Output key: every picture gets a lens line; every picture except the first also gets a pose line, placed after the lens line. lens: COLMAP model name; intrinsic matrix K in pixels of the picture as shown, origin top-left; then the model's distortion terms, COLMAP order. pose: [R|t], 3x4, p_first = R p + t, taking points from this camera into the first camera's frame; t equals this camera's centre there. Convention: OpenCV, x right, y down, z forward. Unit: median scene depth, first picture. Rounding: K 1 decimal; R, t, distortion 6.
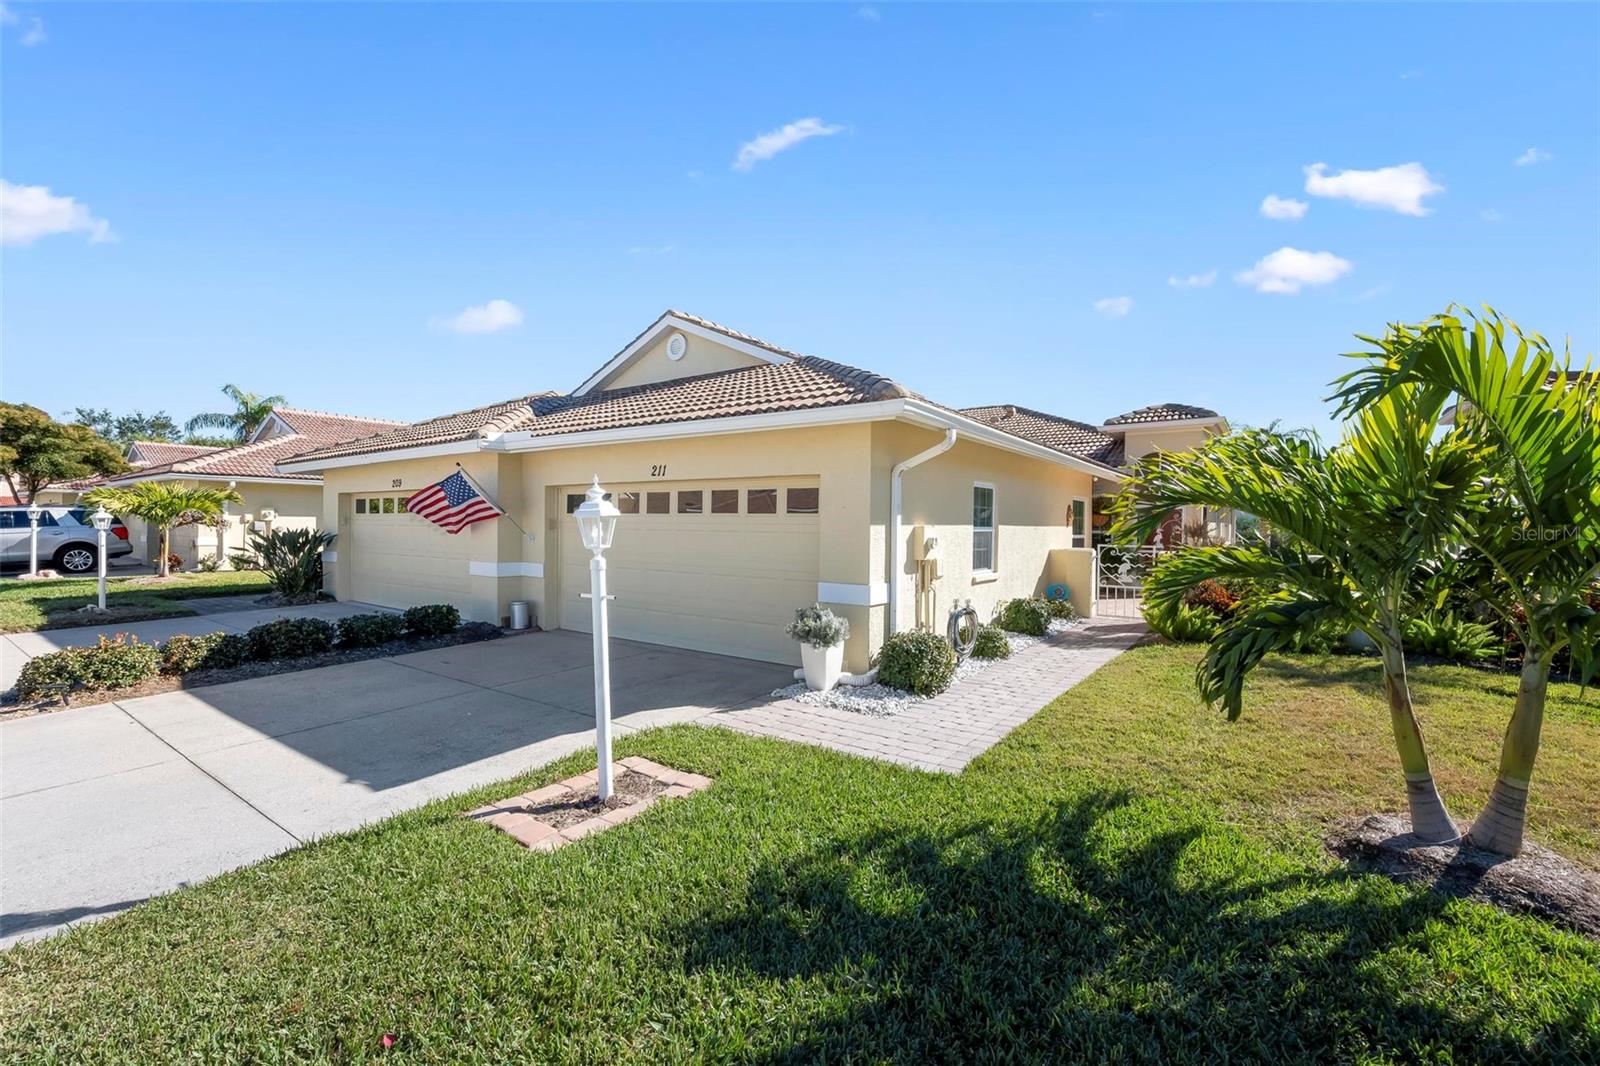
lens RADIAL K [[656.3, 0, 807.3], [0, 656.3, 545.2], [0, 0, 1]] dist [-0.003608, 0.000374]
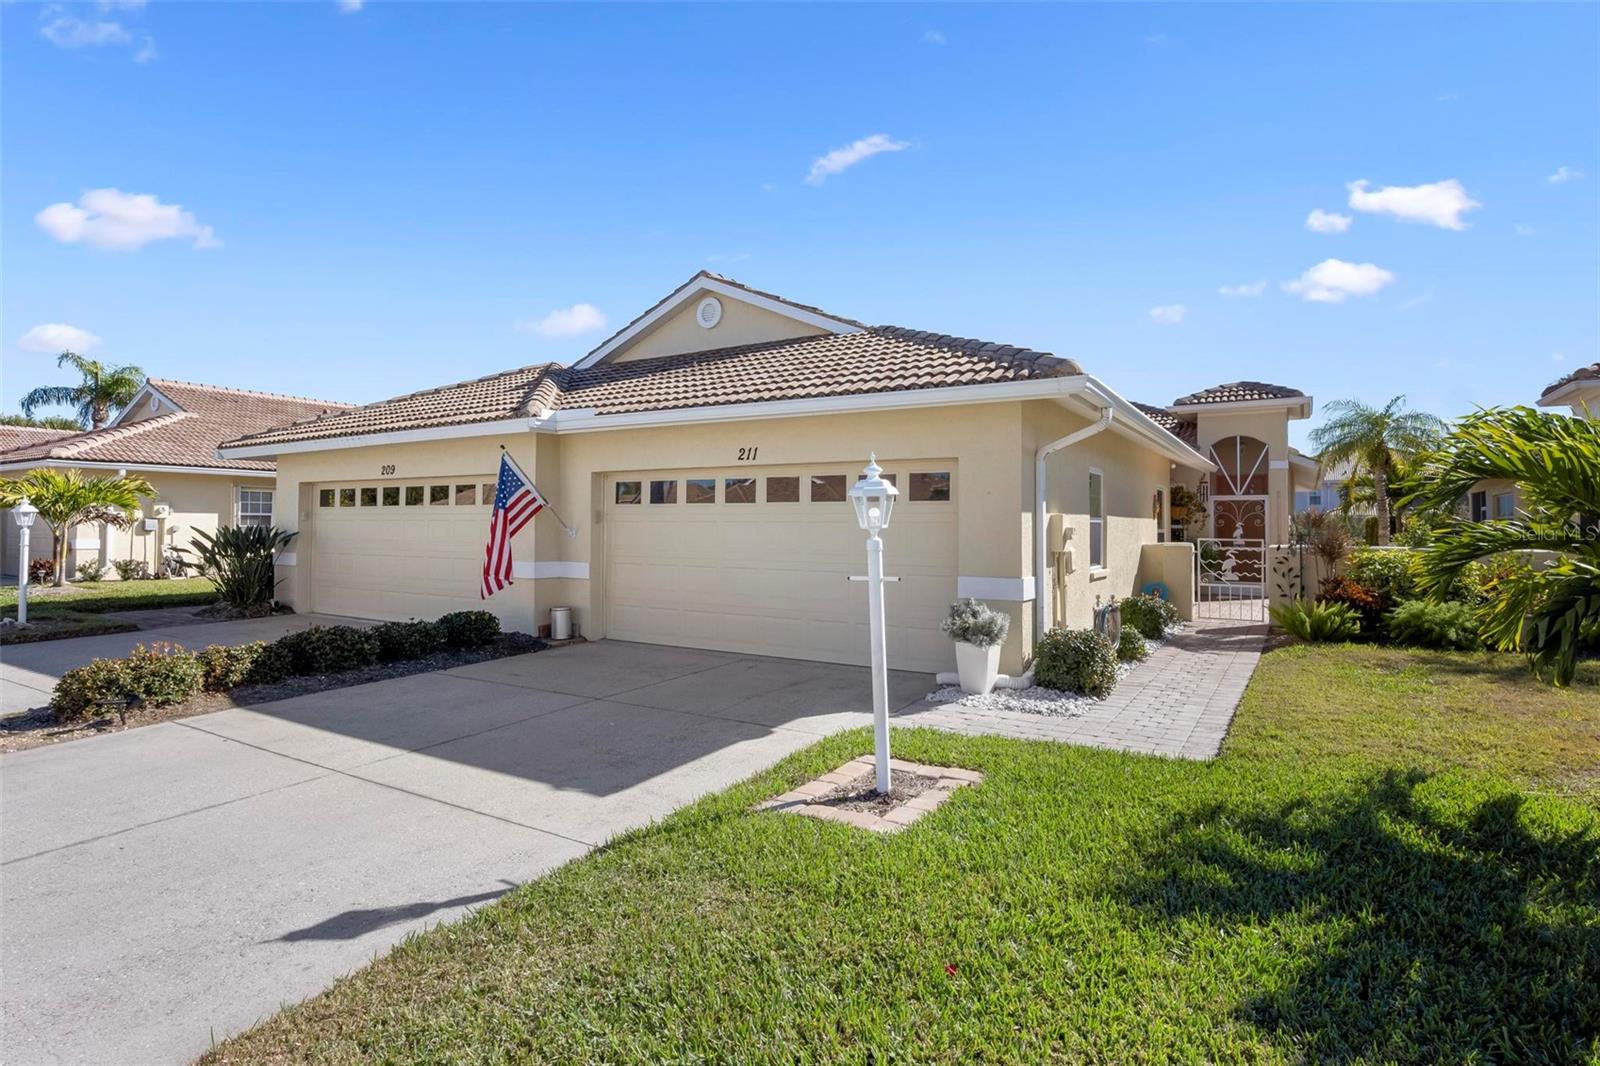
lens RADIAL K [[802.2, 0, 793.6], [0, 802.2, 524.3], [0, 0, 1]] dist [-0.004556, 0.003362]
pose [[0.998323, -0.004167, 0.057734, -0.228256], [0.006074, 0.999440, -0.032900, 0.016311], [-0.057564, 0.033195, 0.997790, -0.075432]]
